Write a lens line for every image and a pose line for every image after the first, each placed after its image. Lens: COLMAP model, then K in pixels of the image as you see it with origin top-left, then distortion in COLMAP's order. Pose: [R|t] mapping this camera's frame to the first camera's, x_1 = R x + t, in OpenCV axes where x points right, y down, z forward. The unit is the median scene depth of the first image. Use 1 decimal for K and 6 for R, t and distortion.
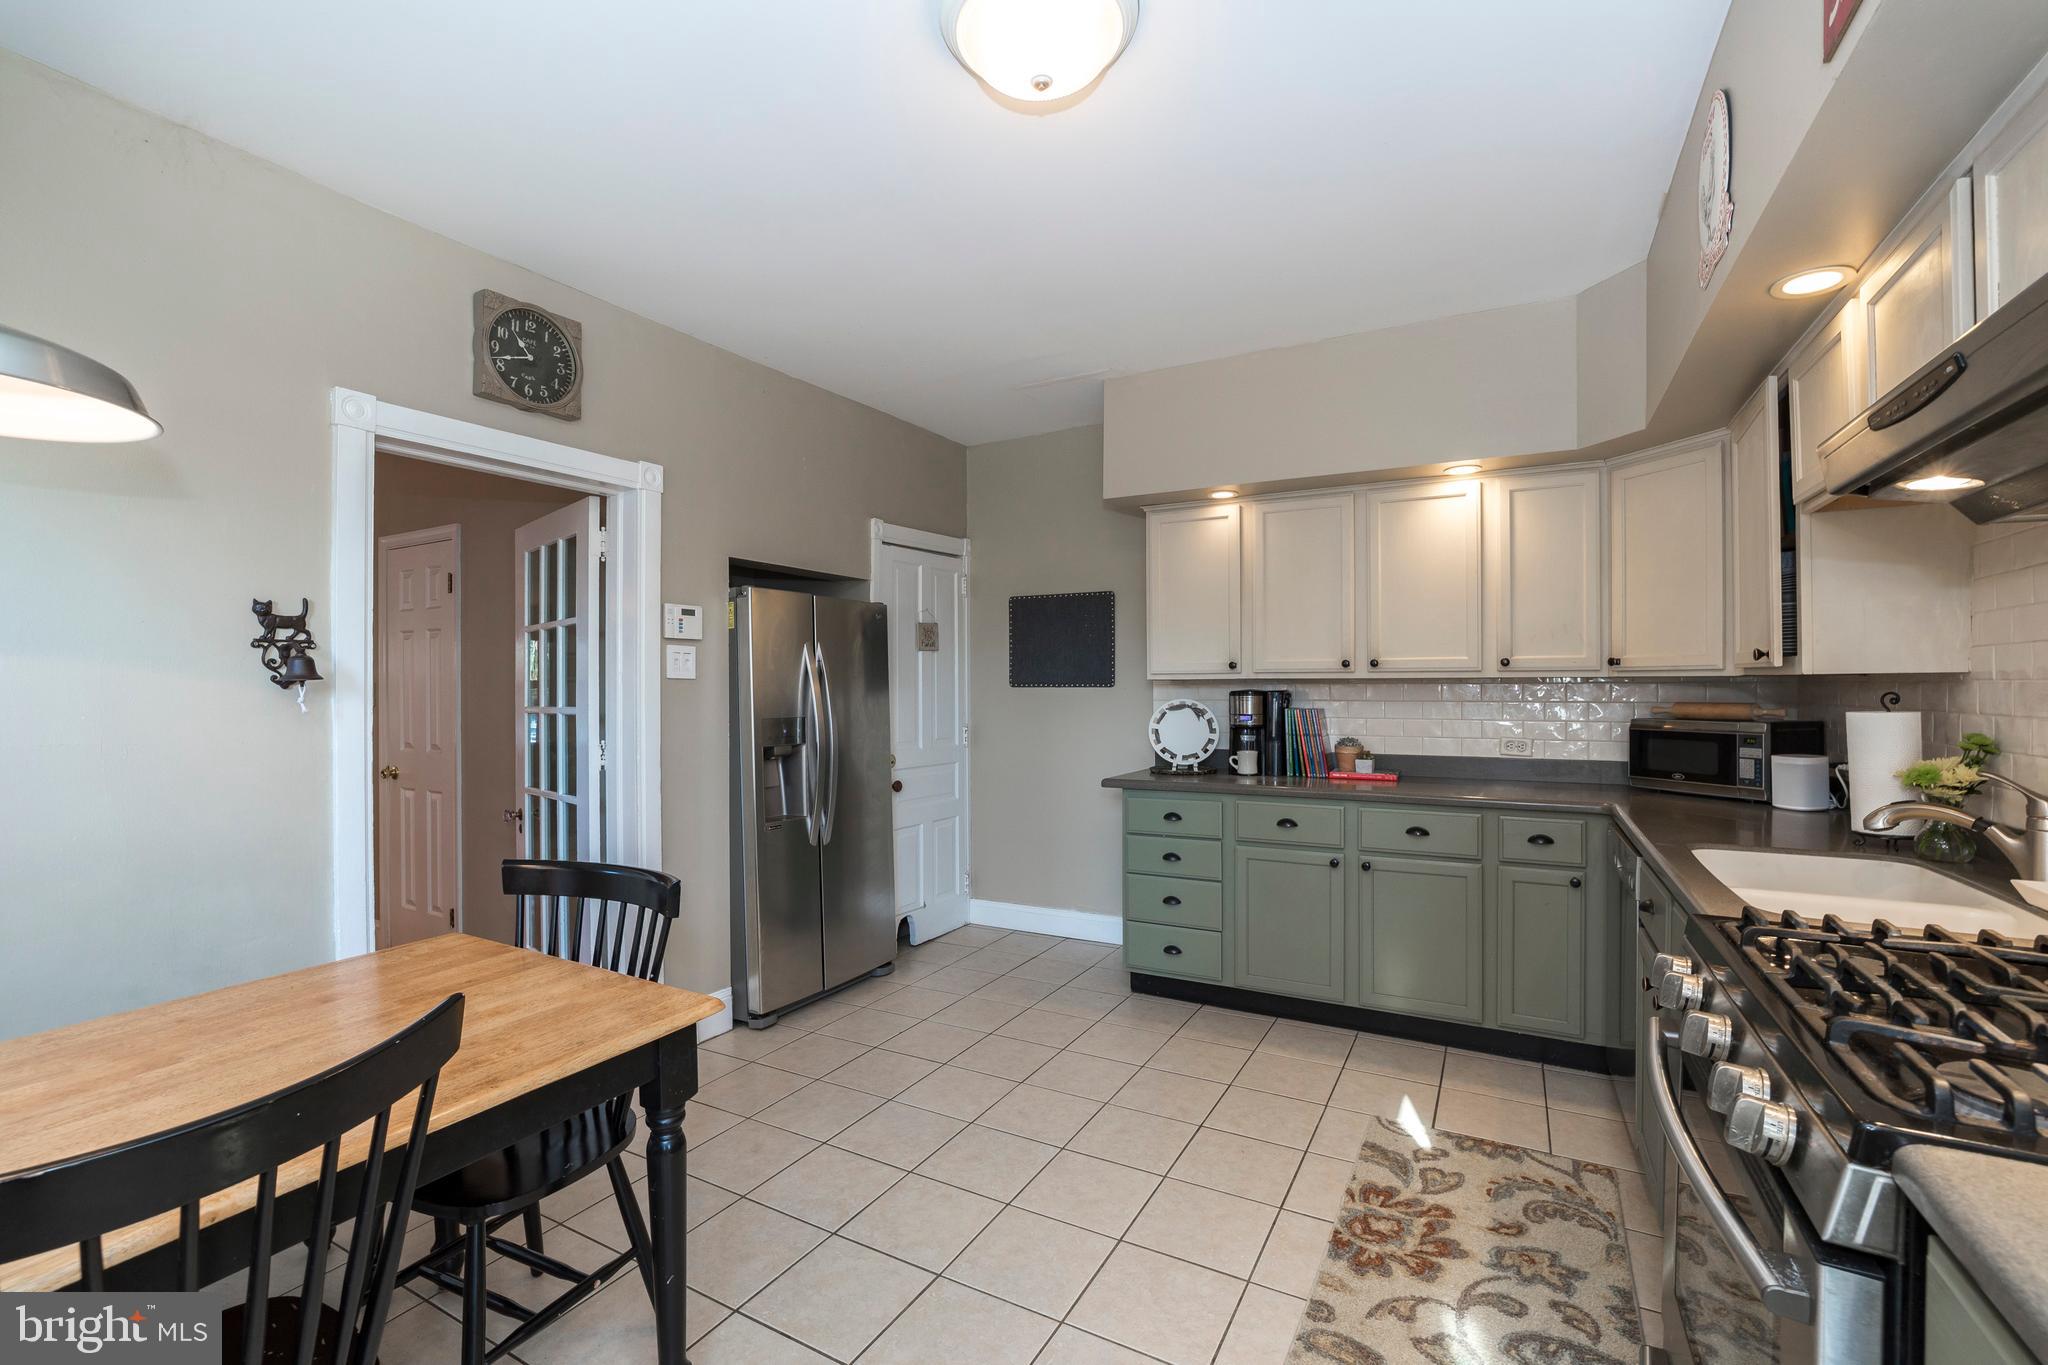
lens RADIAL K [[875.6, 0, 1024.0], [0, 875.6, 682.5], [0, 0, 1]] dist [-0.046294, 0.014898]
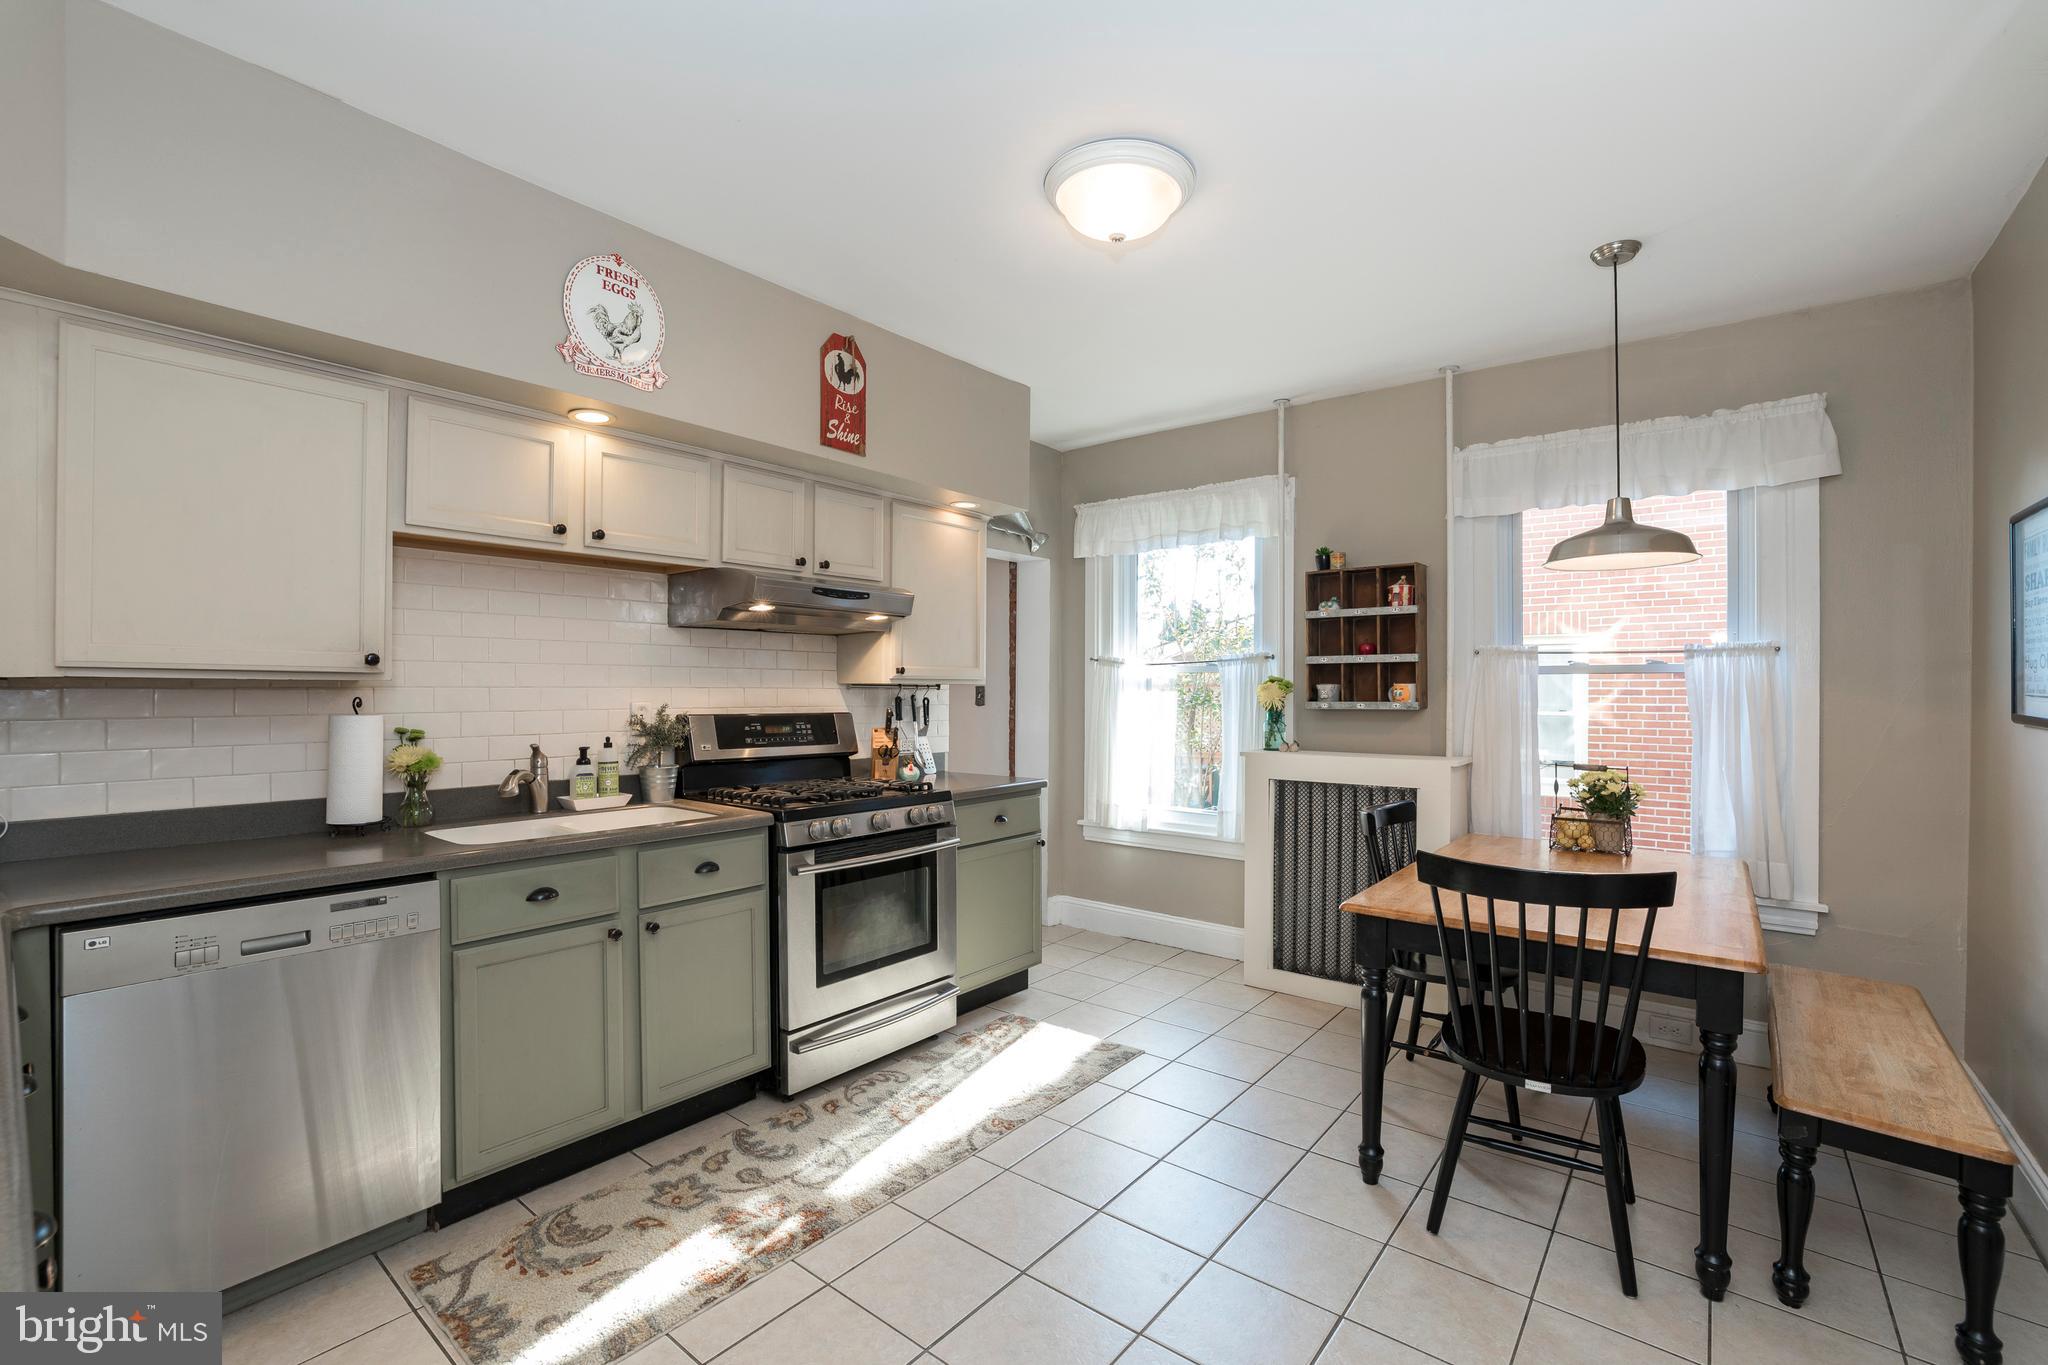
lens RADIAL K [[875.6, 0, 1024.0], [0, 875.6, 682.5], [0, 0, 1]] dist [-0.046294, 0.014898]
pose [[-0.984880, 0.004081, 0.173188, -0.032193], [0.002808, 0.999967, -0.007596, 0.001981], [-0.173213, -0.006995, -0.984860, 1.120740]]
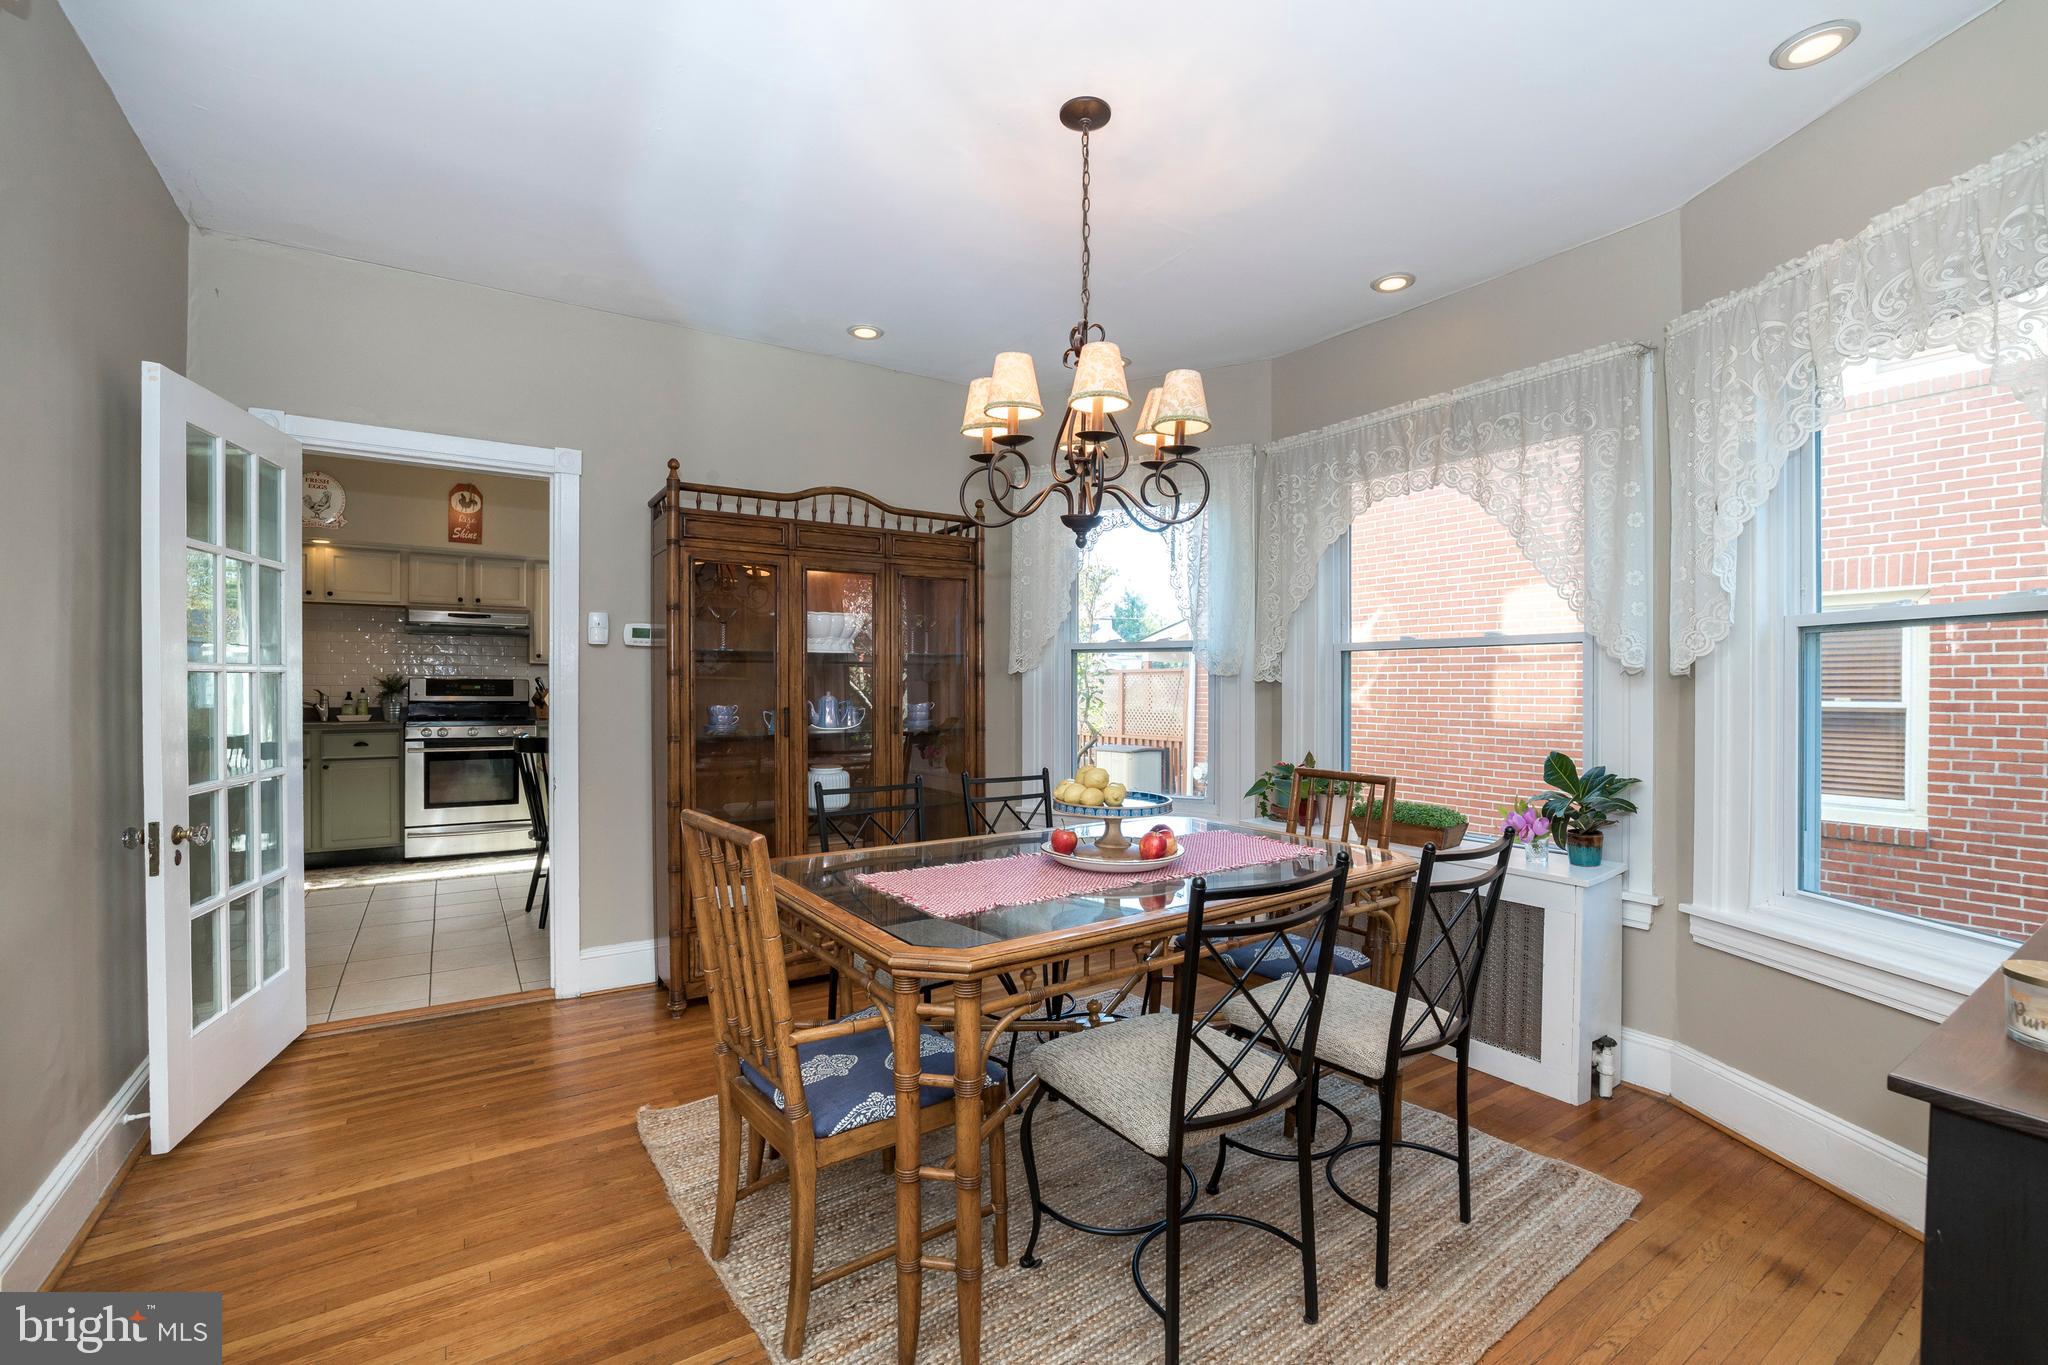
lens RADIAL K [[875.6, 0, 1024.0], [0, 875.6, 682.5], [0, 0, 1]] dist [-0.046294, 0.014898]
pose [[-0.890069, -0.001200, 0.455824, -1.437297], [-0.001325, 0.999999, 0.000045, 0.033915], [-0.455824, -0.000564, -0.890070, 1.291623]]
